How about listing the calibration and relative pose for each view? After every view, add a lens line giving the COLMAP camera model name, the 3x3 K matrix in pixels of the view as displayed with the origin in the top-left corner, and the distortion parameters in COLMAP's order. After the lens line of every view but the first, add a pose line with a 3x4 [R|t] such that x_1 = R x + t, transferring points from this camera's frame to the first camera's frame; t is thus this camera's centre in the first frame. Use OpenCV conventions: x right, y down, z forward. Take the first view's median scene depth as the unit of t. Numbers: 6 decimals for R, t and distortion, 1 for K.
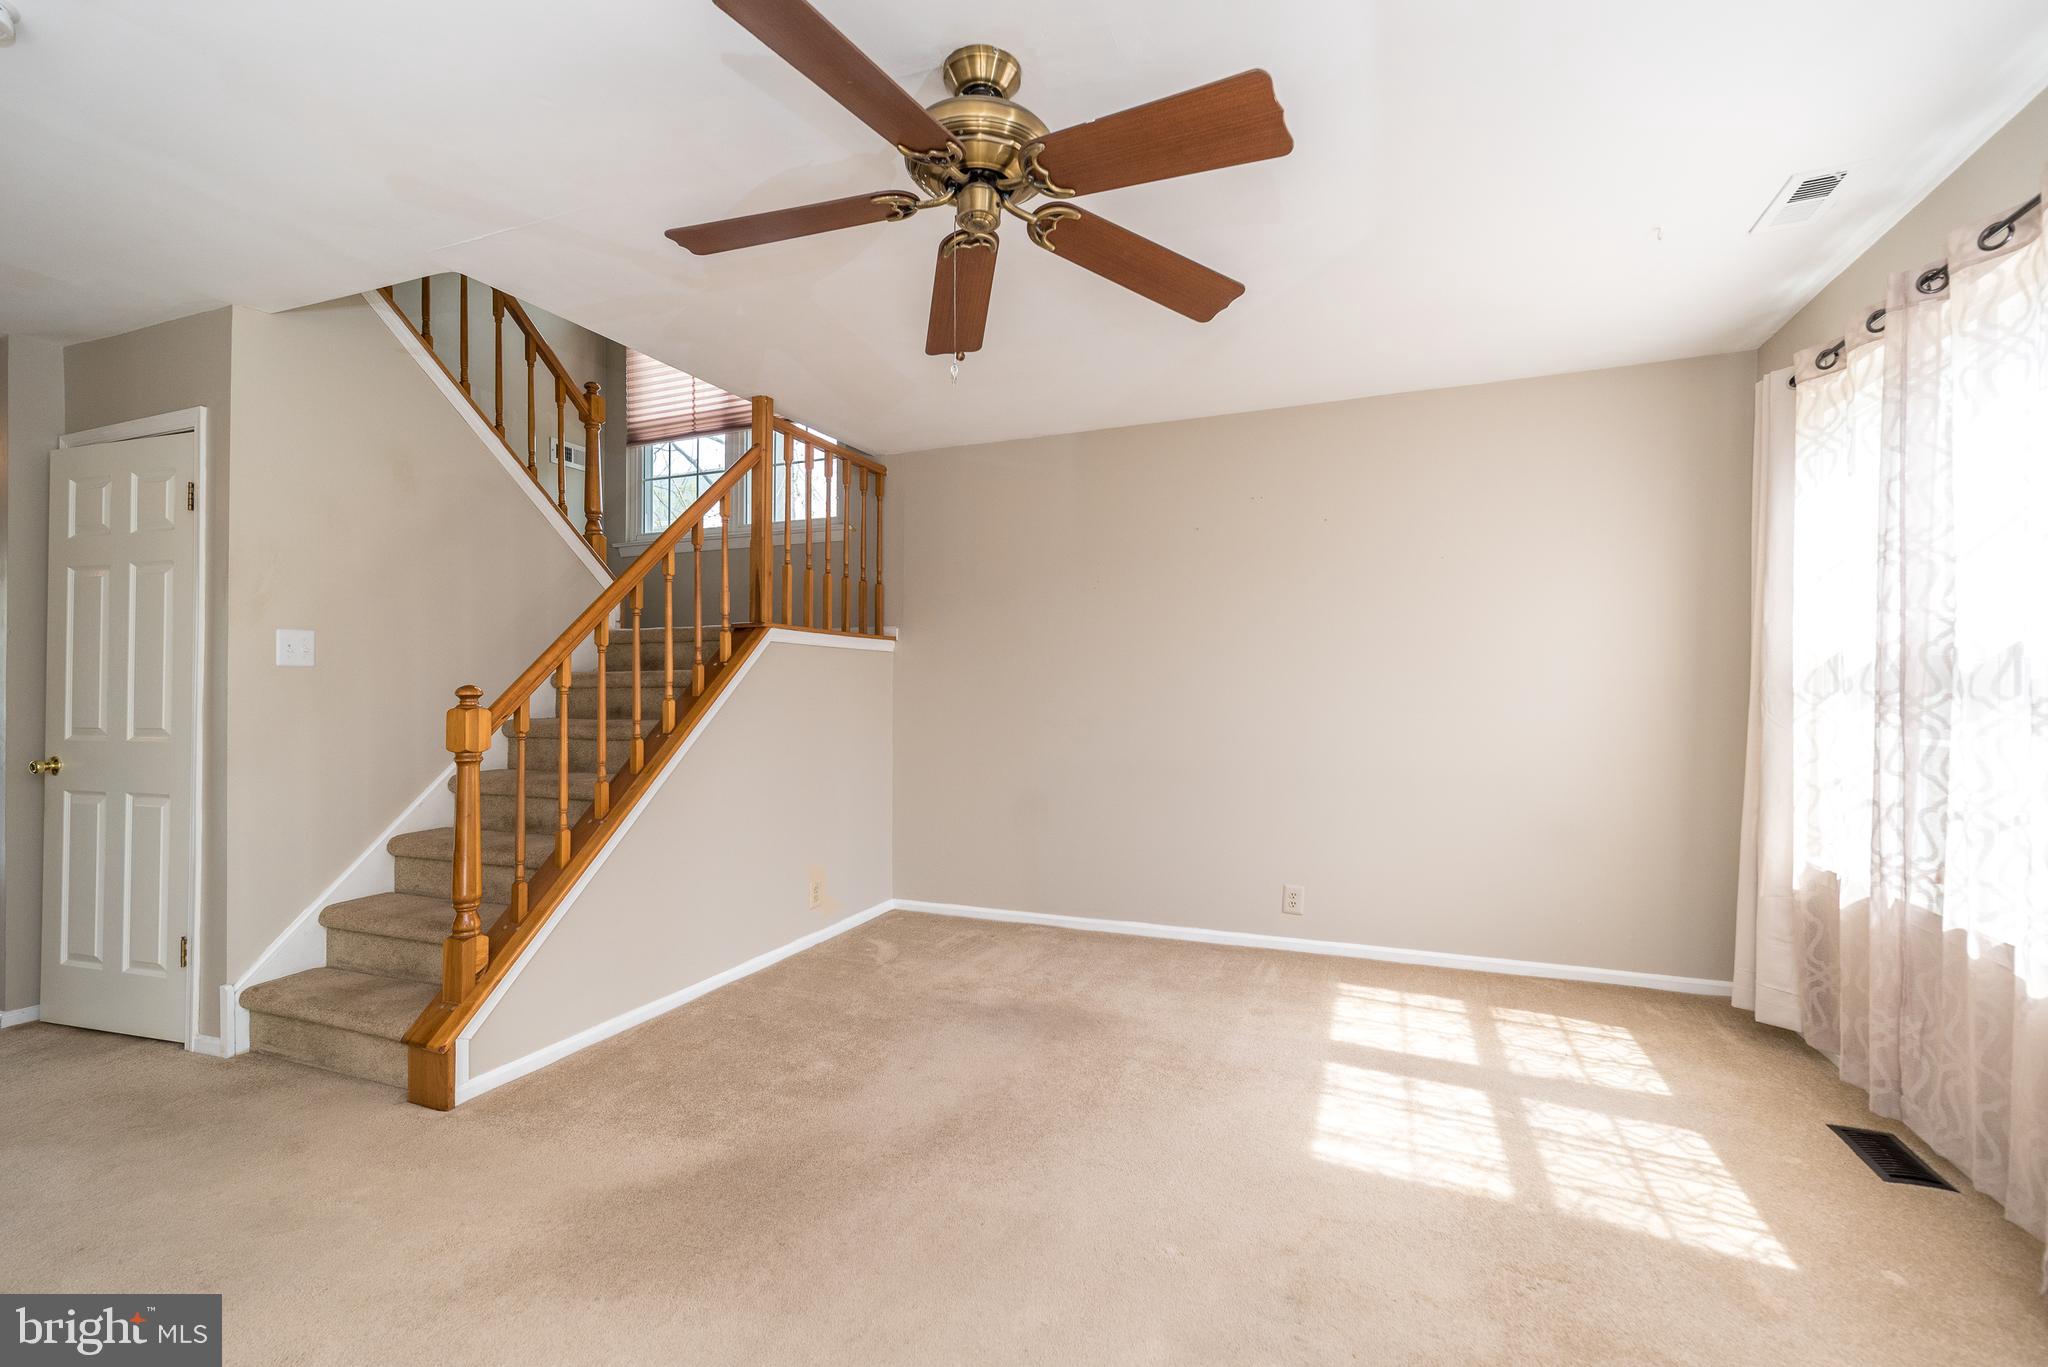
lens RADIAL K [[890.7, 0, 1028.4], [0, 890.7, 686.7], [0, 0, 1]] dist [0.009211, 0.000226]
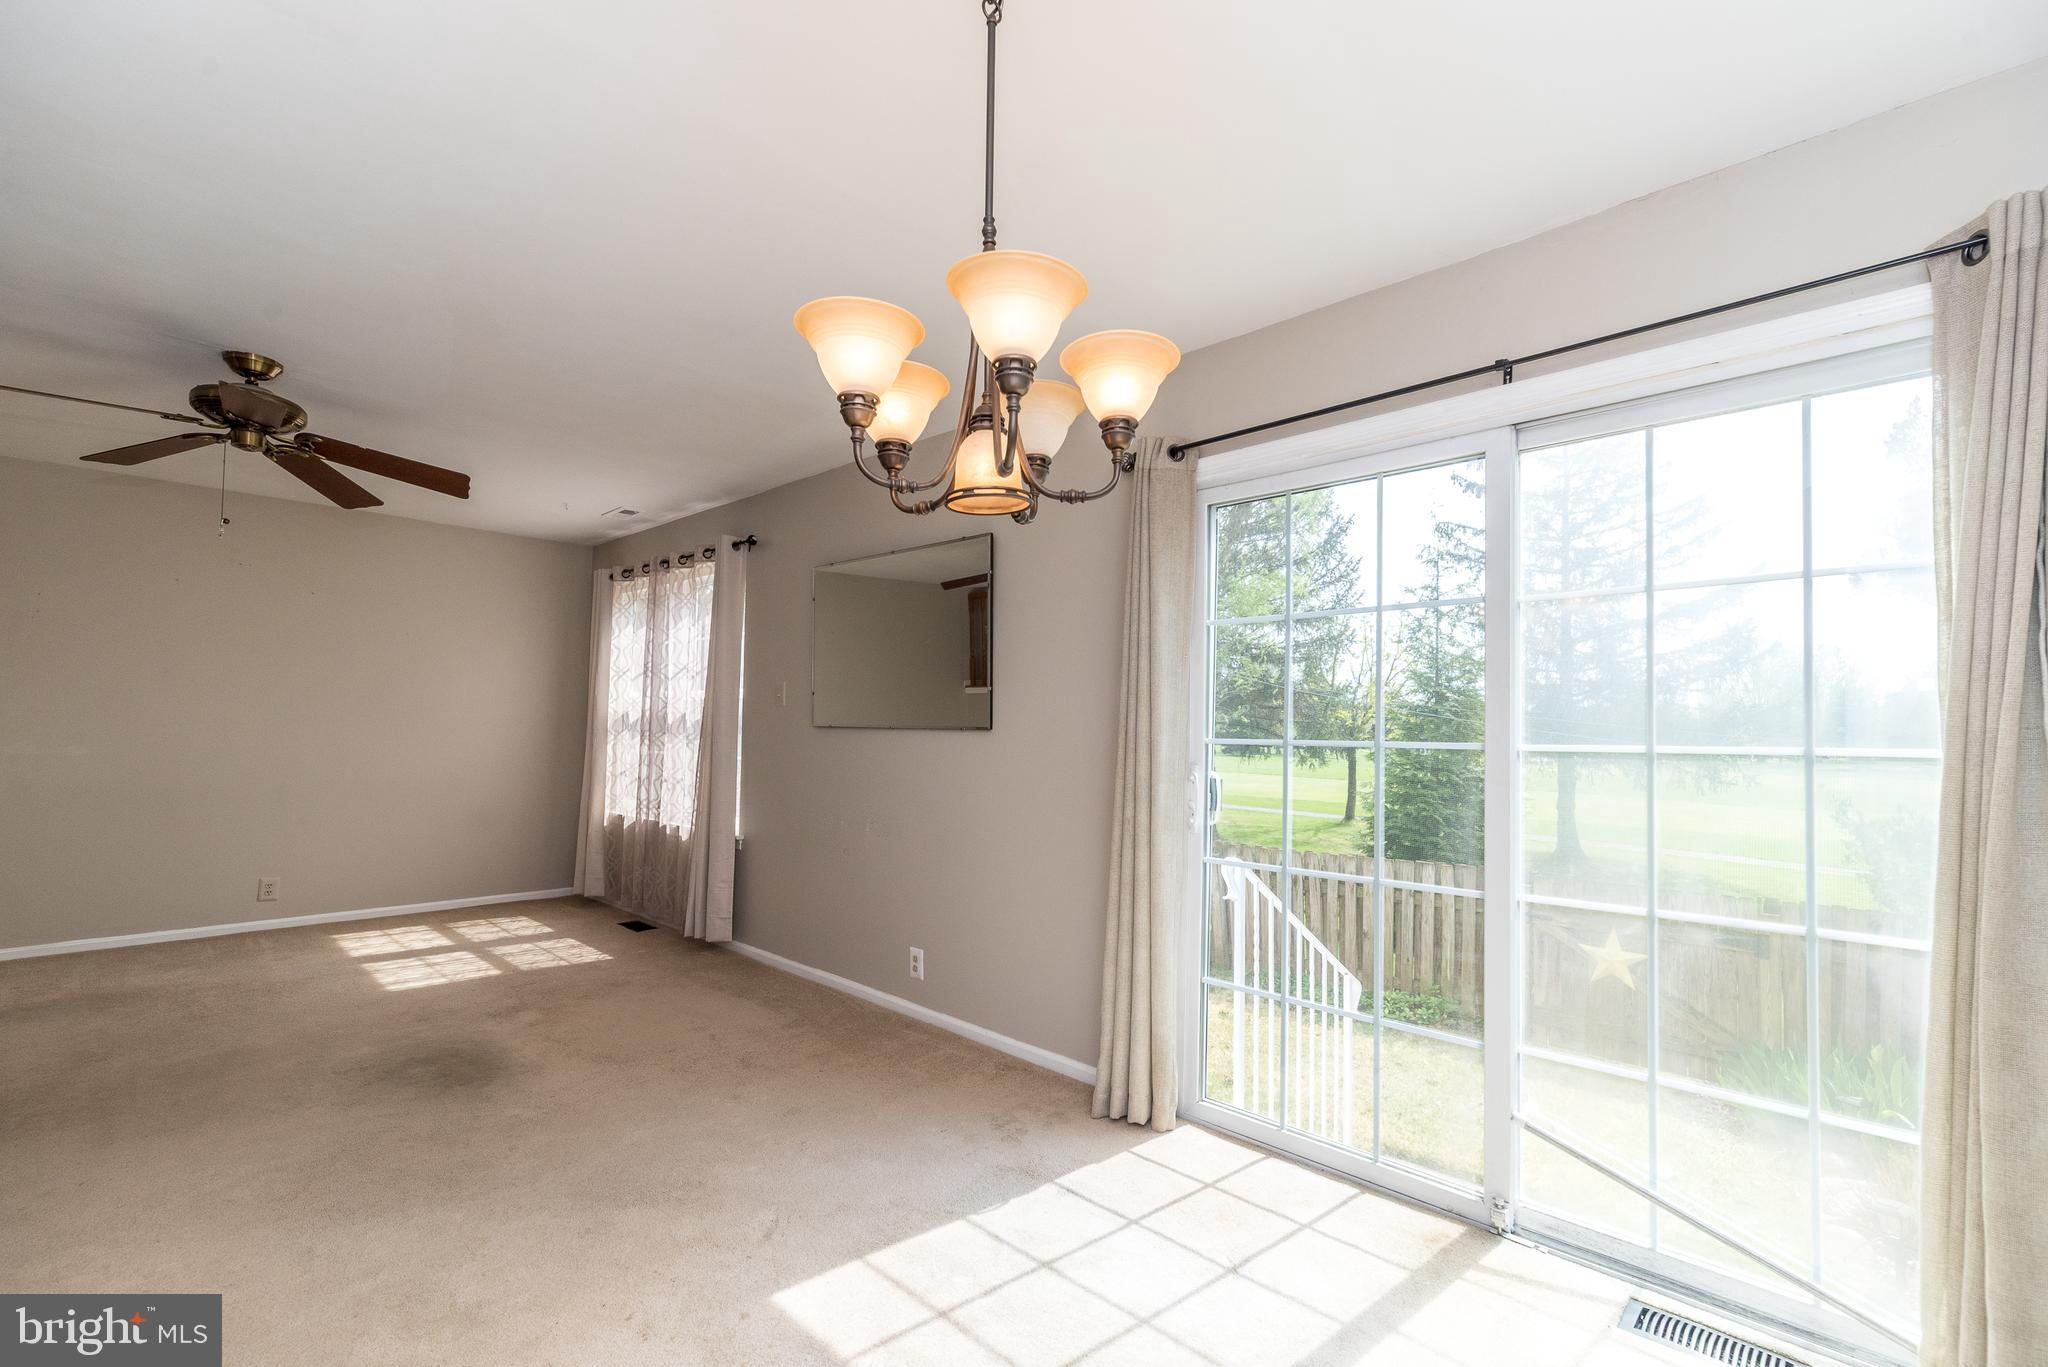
lens RADIAL K [[903.2, 0, 1028.2], [0, 903.2, 707.1], [0, 0, 1]] dist [-0.000393, 0.009560]
pose [[0.372675, 0.034715, 0.927312, -0.722741], [-0.023077, 0.999338, -0.028137, -0.010281], [-0.927675, -0.010913, 0.373230, -0.679301]]
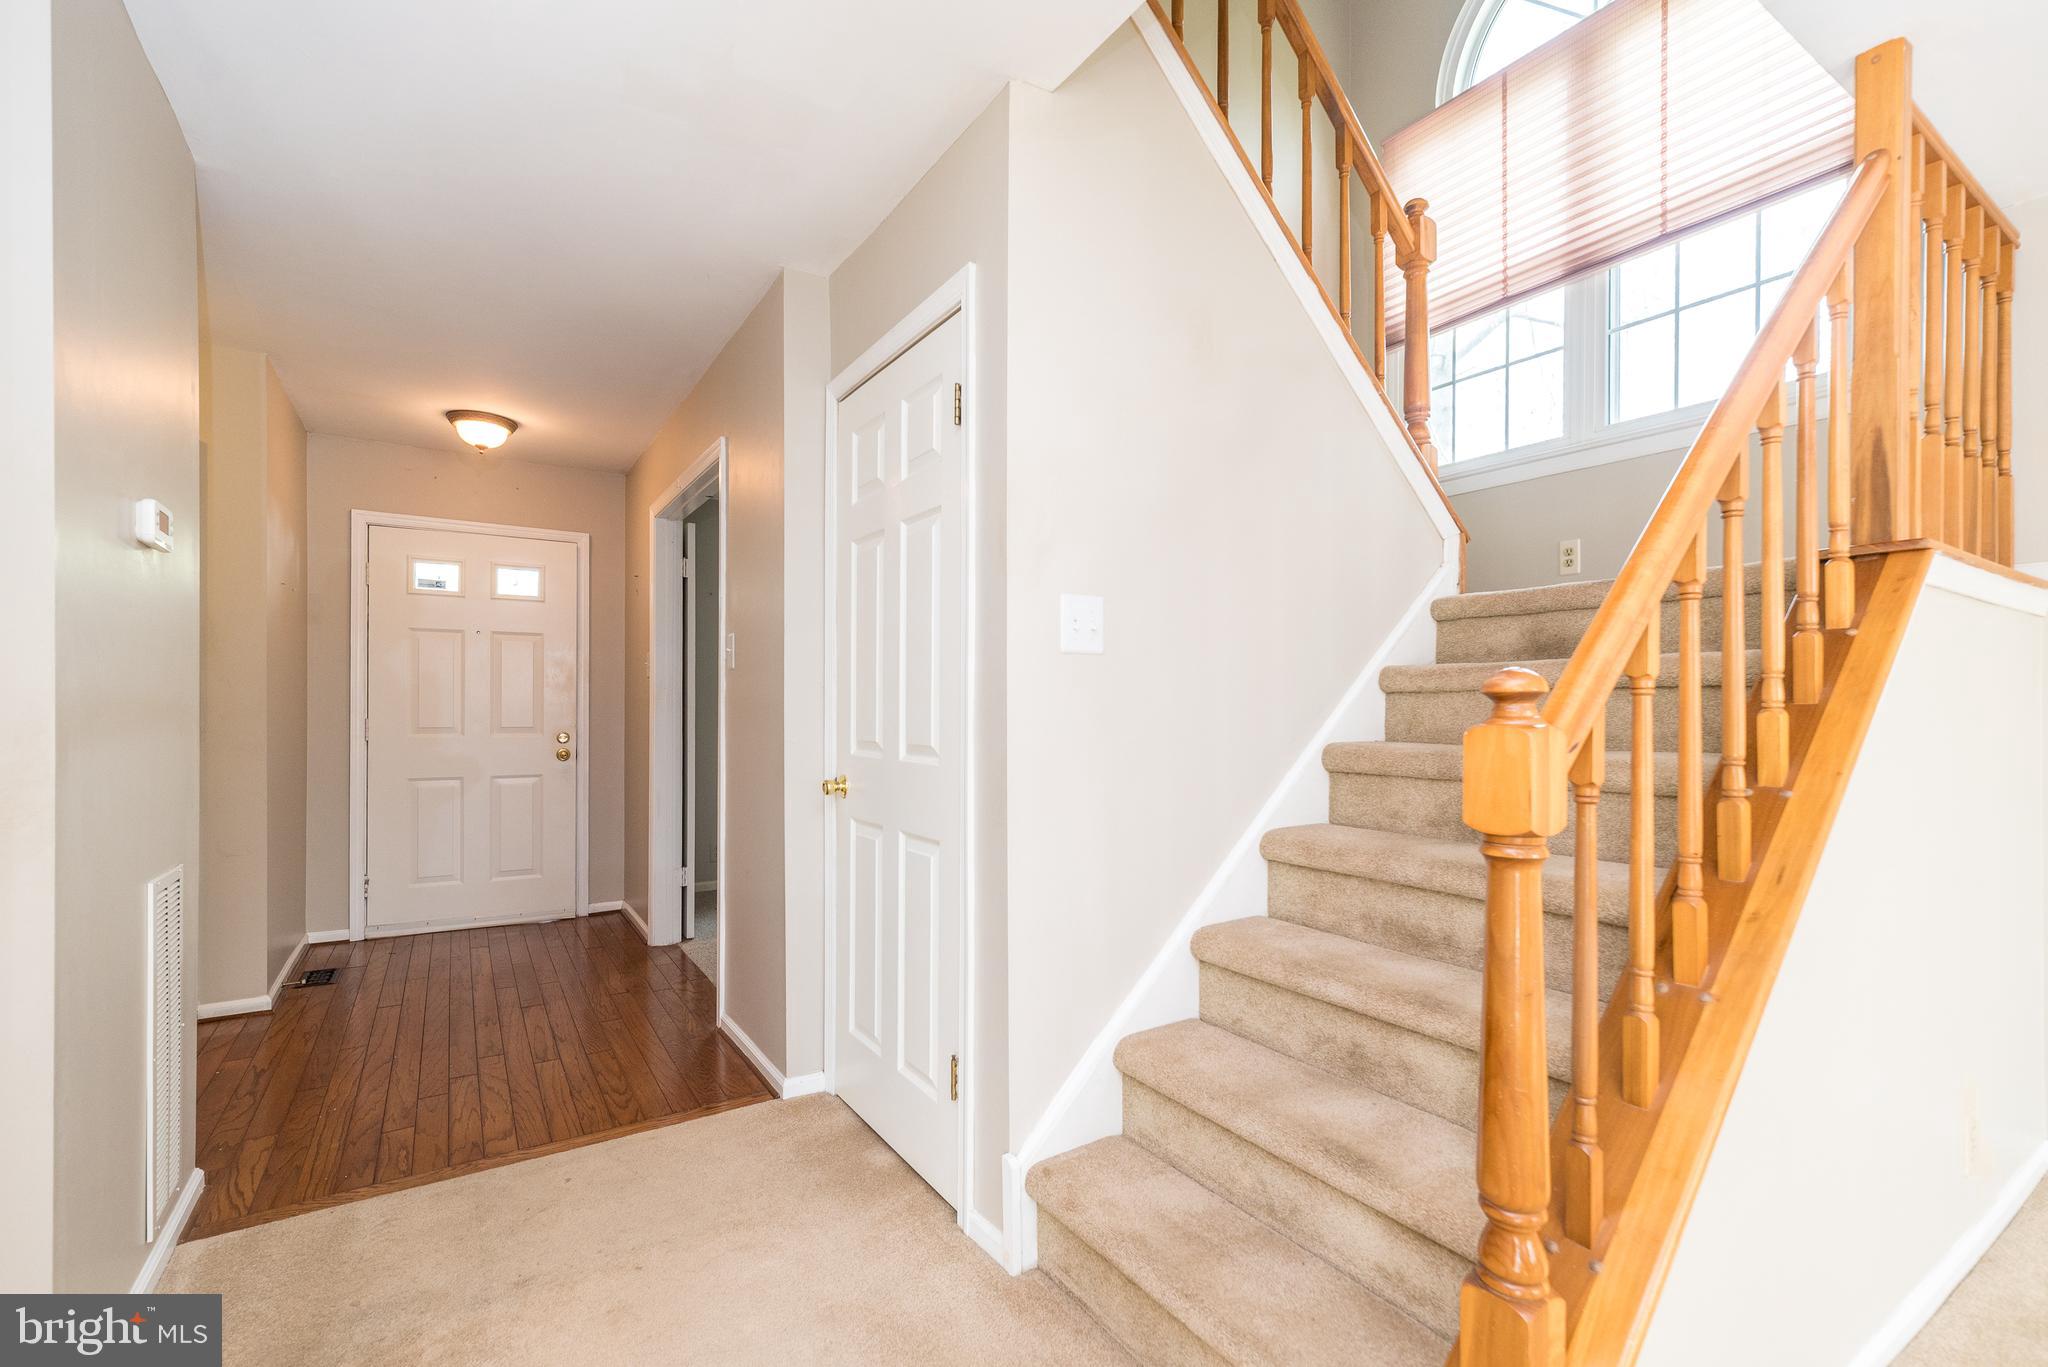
lens RADIAL K [[897.5, 0, 1003.6], [0, 897.5, 725.4], [0, 0, 1]] dist [0.002215, 0.000319]
pose [[0.804842, 0.013499, -0.593335, -0.544127], [-0.000846, 0.999766, 0.021597, 0.015672], [0.593488, -0.016880, 0.804666, 0.511875]]
